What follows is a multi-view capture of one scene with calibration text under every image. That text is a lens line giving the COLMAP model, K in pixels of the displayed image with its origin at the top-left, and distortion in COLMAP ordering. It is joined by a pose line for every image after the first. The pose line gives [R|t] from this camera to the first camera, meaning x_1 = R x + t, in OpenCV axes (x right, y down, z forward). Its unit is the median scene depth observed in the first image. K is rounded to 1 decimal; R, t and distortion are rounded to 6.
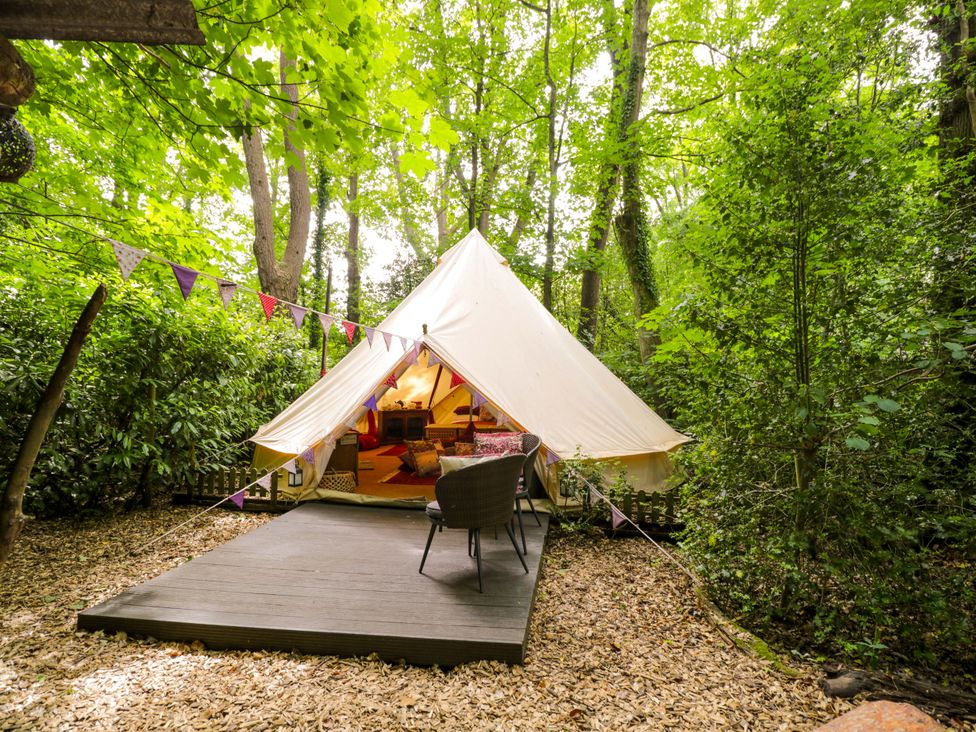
lens RADIAL K [[521.6, 0, 483.5], [0, 521.6, 364.9], [0, 0, 1]] dist [-0.007479, -0.000863]
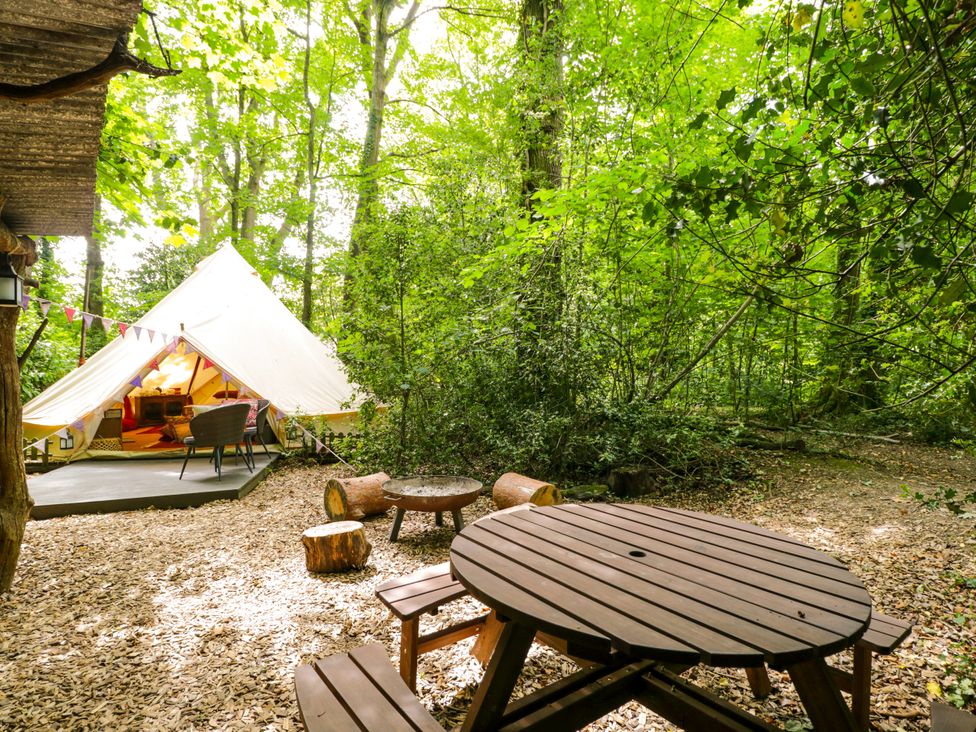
lens RADIAL K [[521.6, 0, 482.3], [0, 521.6, 364.2], [0, 0, 1]] dist [-0.007479, -0.000863]
pose [[0.918143, -0.007746, 0.396173, 0.077336], [0.002990, 0.999916, 0.012620, 0.016019], [-0.396237, -0.010402, 0.918089, -0.636059]]
